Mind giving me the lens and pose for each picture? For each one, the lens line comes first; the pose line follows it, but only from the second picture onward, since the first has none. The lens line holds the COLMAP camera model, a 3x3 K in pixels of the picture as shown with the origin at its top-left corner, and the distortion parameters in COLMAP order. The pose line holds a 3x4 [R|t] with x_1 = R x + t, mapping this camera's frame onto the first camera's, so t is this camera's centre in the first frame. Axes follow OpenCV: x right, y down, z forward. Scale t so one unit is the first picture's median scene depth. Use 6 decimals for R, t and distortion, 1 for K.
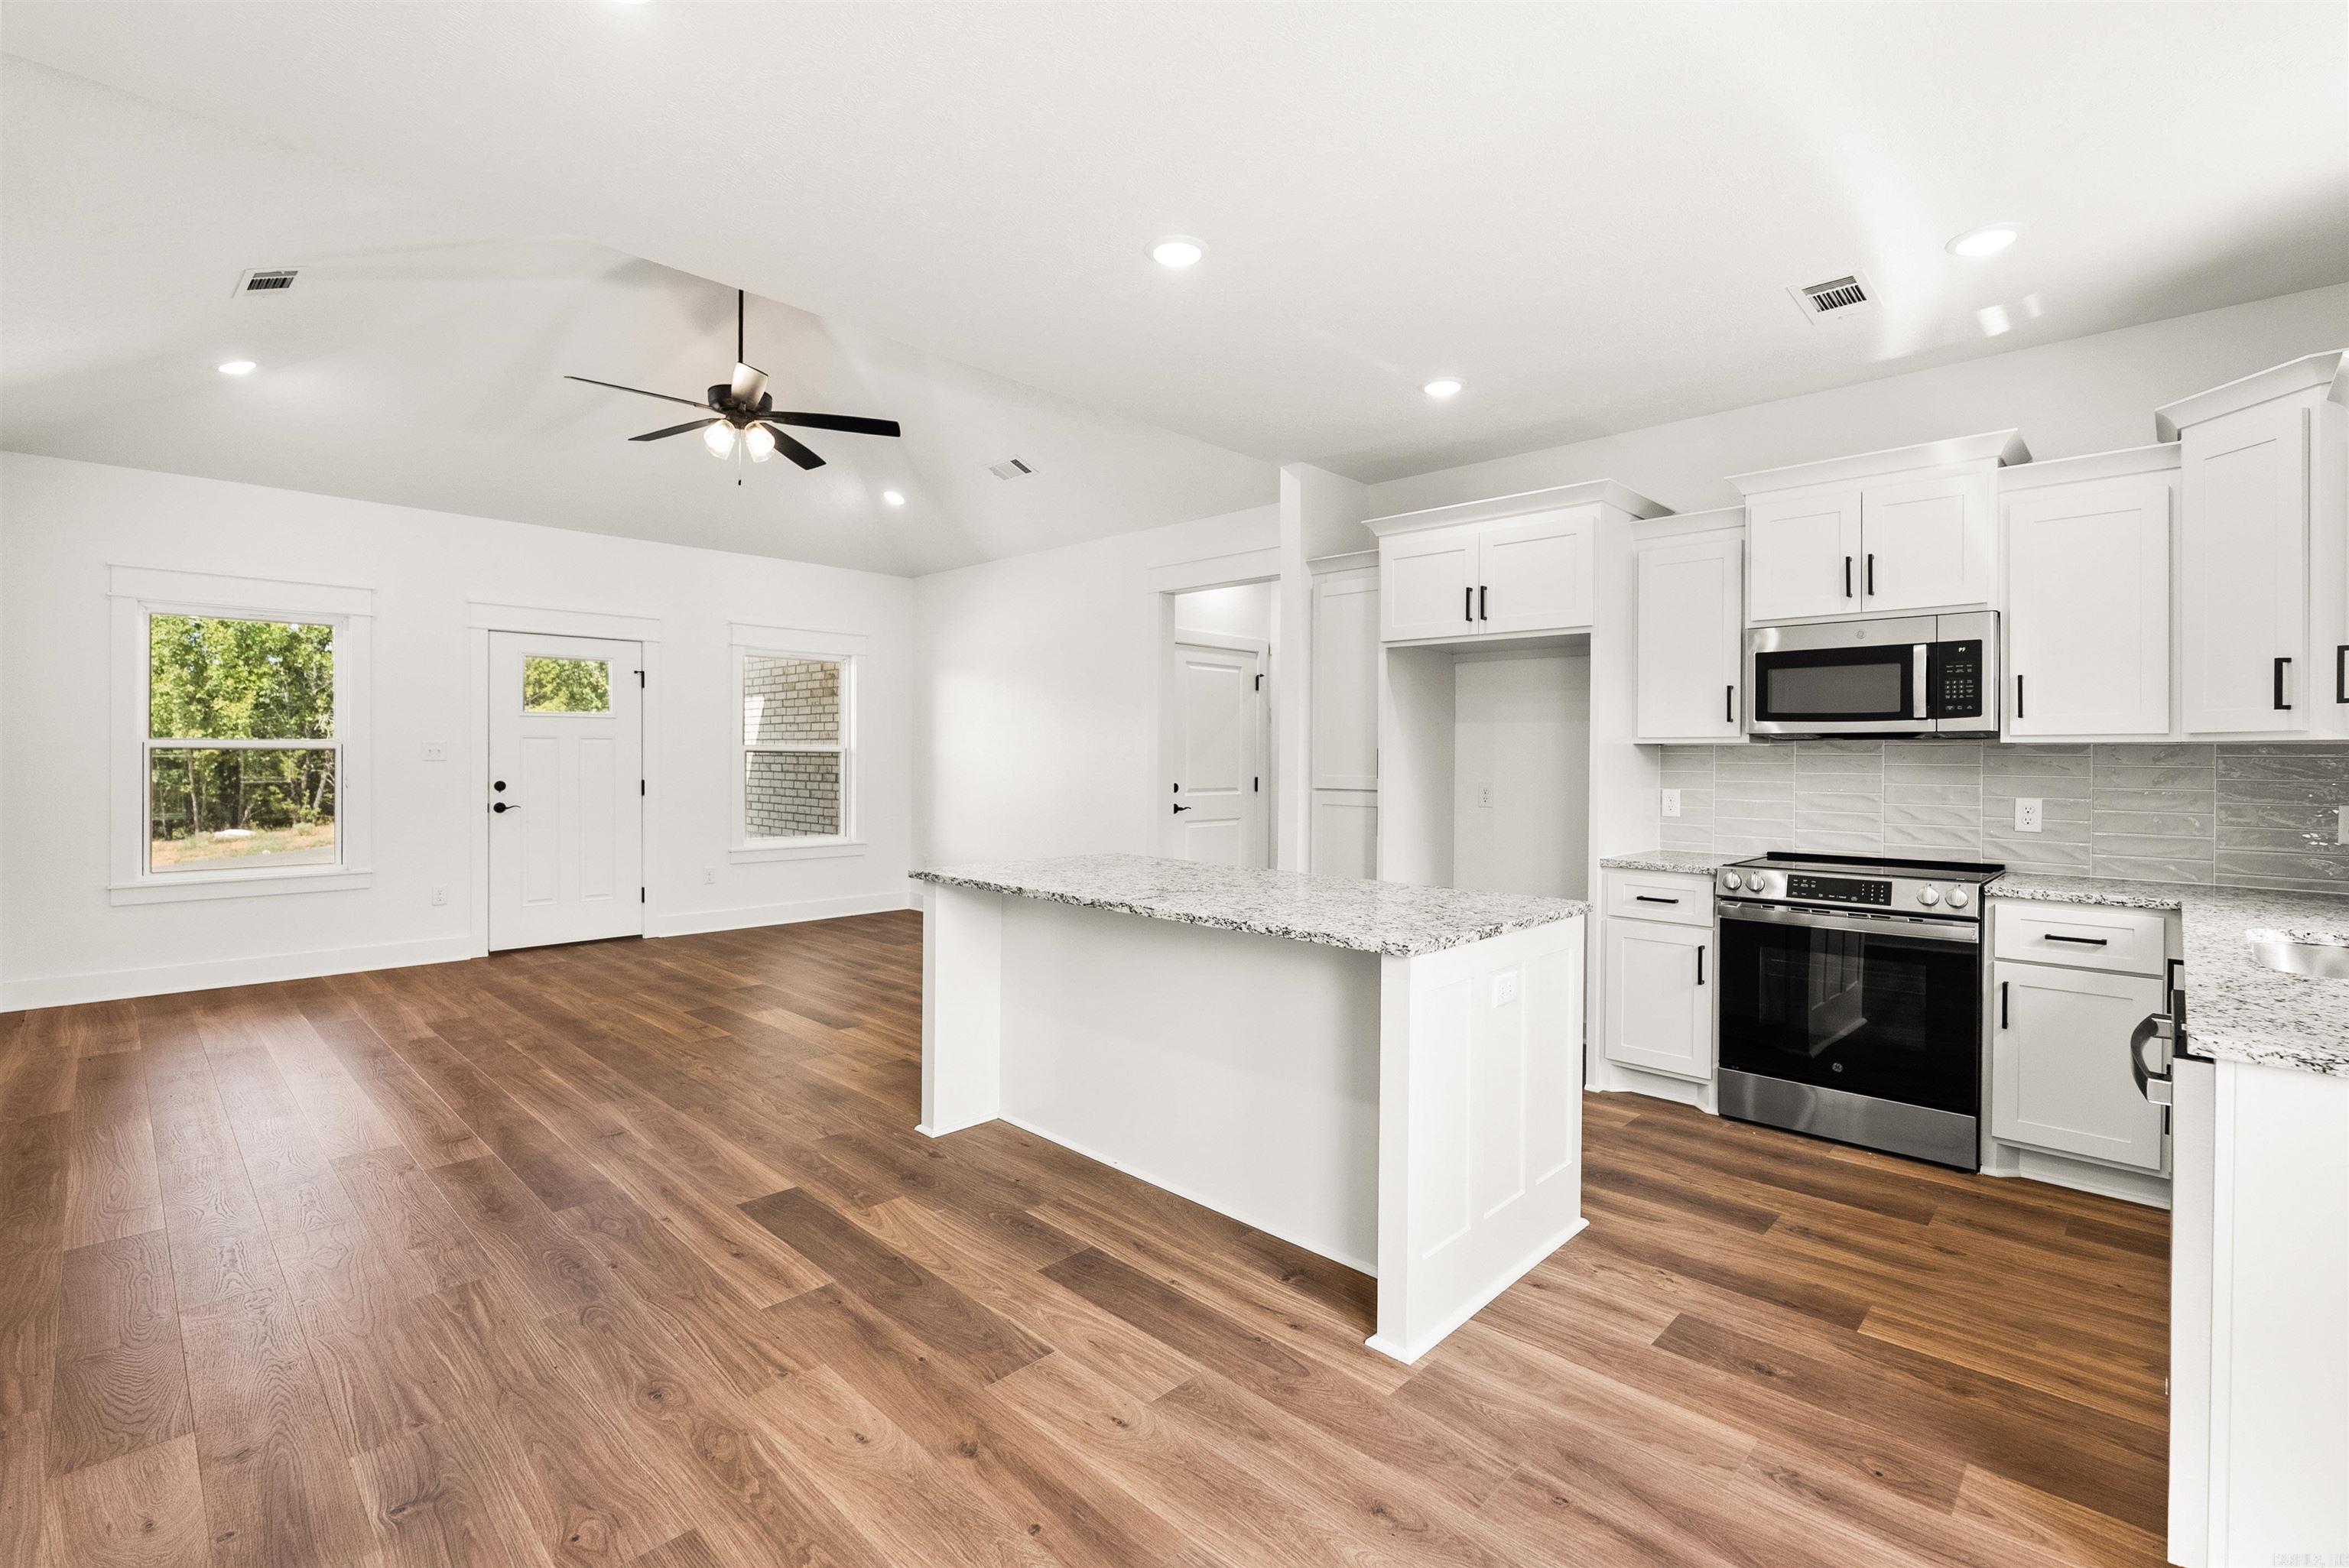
lens RADIAL K [[1047.3, 0, 1175.7], [0, 1047.3, 753.6], [0, 0, 1]] dist [-0.009458, 0.000649]
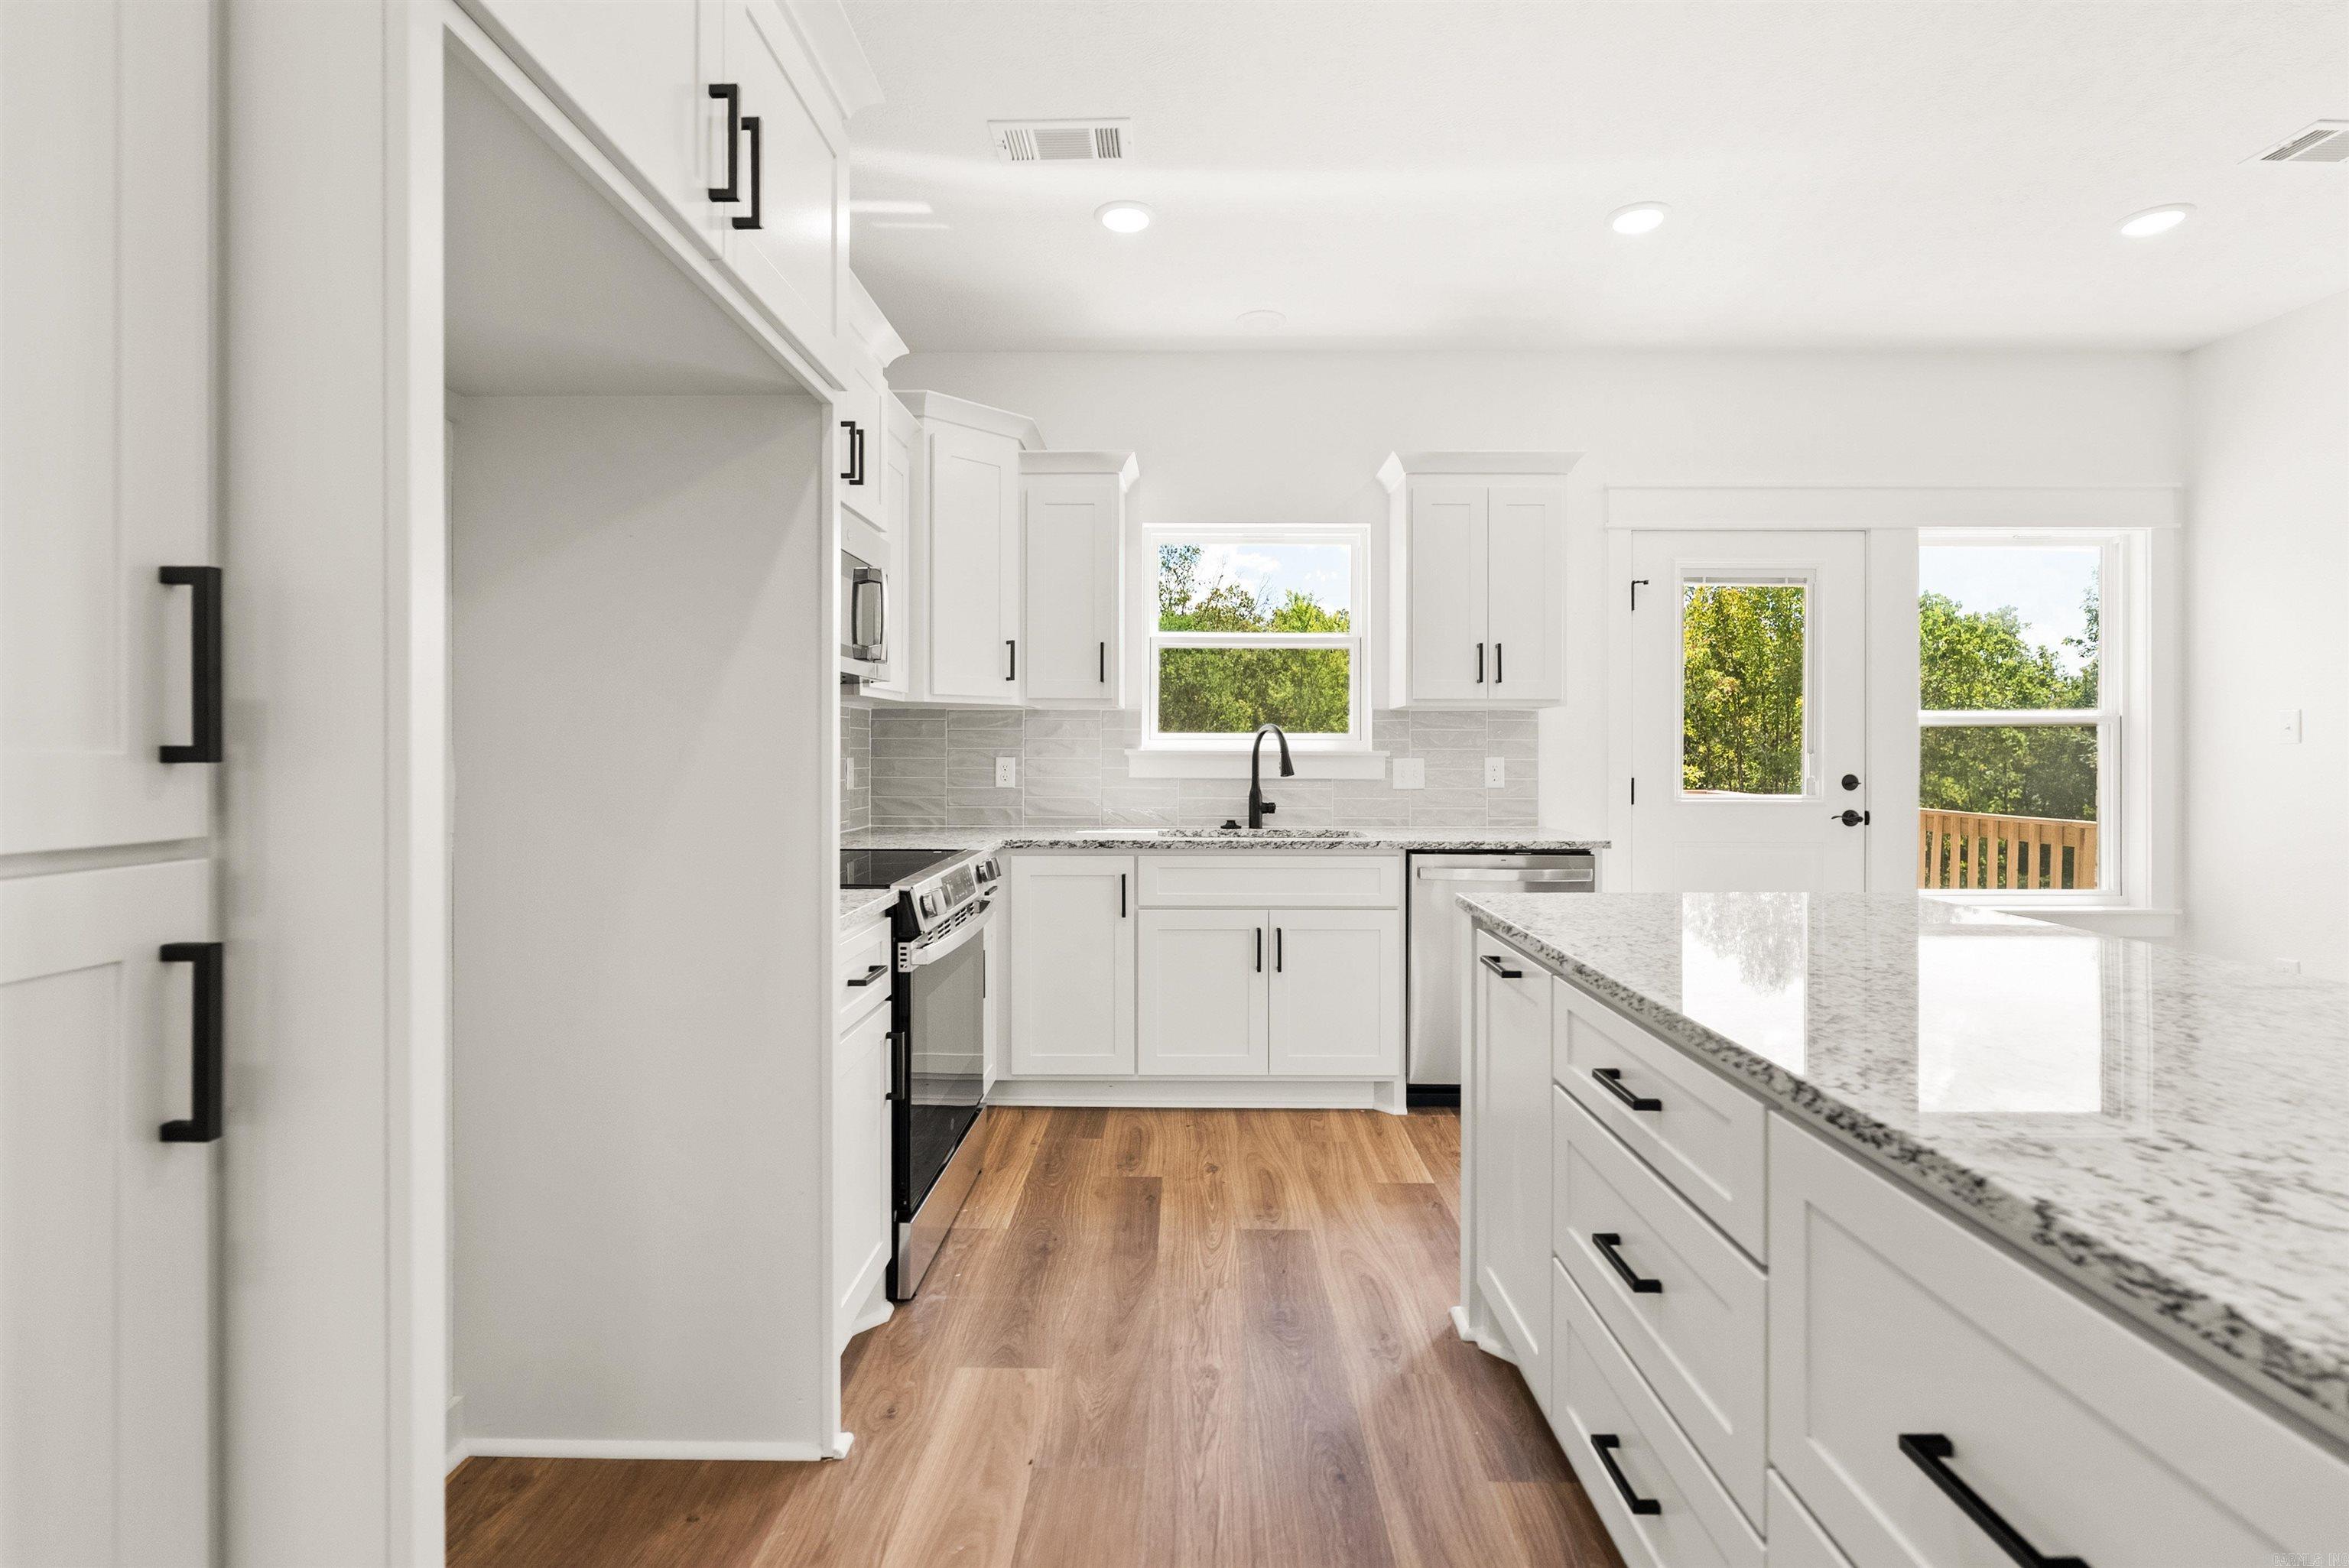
lens RADIAL K [[1047.3, 0, 1175.7], [0, 1047.3, 753.6], [0, 0, 1]] dist [-0.009458, 0.000649]
pose [[-0.685117, -0.012829, 0.728320, -0.017681], [-0.008786, 0.999918, 0.009349, 0.026793], [-0.728380, 0.000006, -0.685173, 1.364614]]
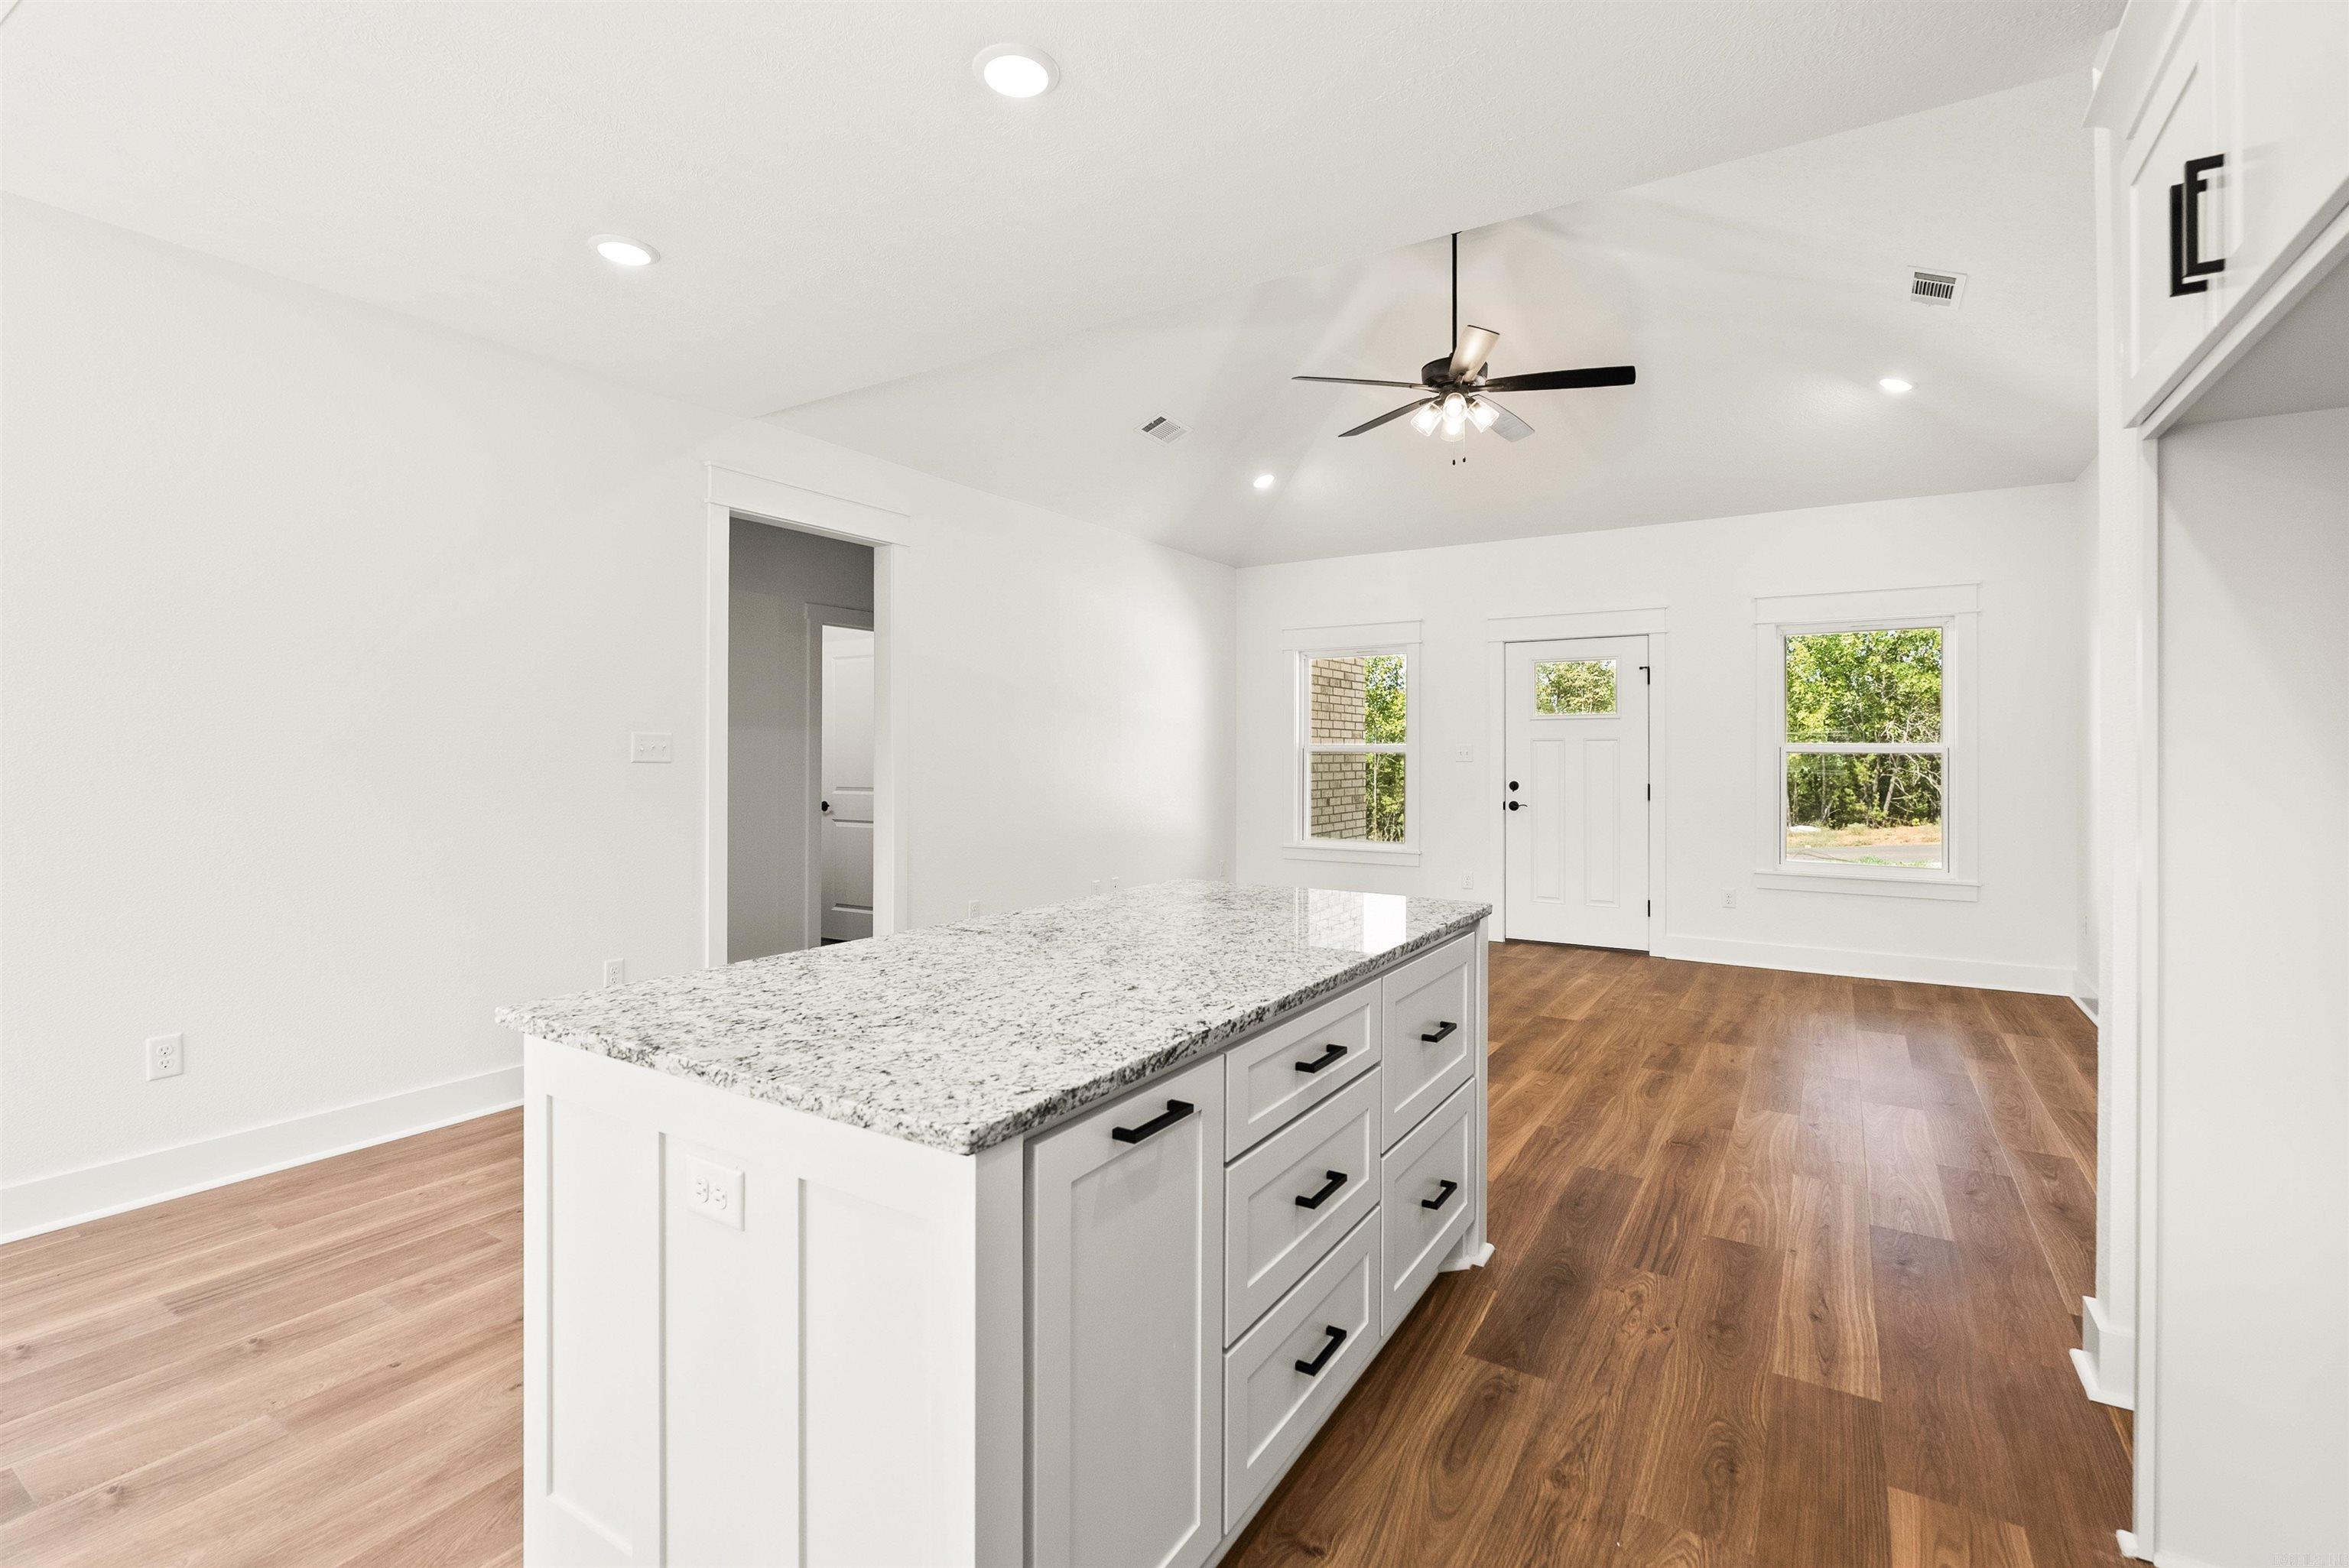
lens RADIAL K [[1049.8, 0, 1176.7], [0, 1049.8, 754.4], [0, 0, 1]] dist [-0.004109, 0.000423]
pose [[0.201619, -0.006146, -0.979445, 0.629470], [0.001780, 0.999981, -0.005908, 0.008488], [0.979462, -0.000553, 0.201626, 0.811439]]
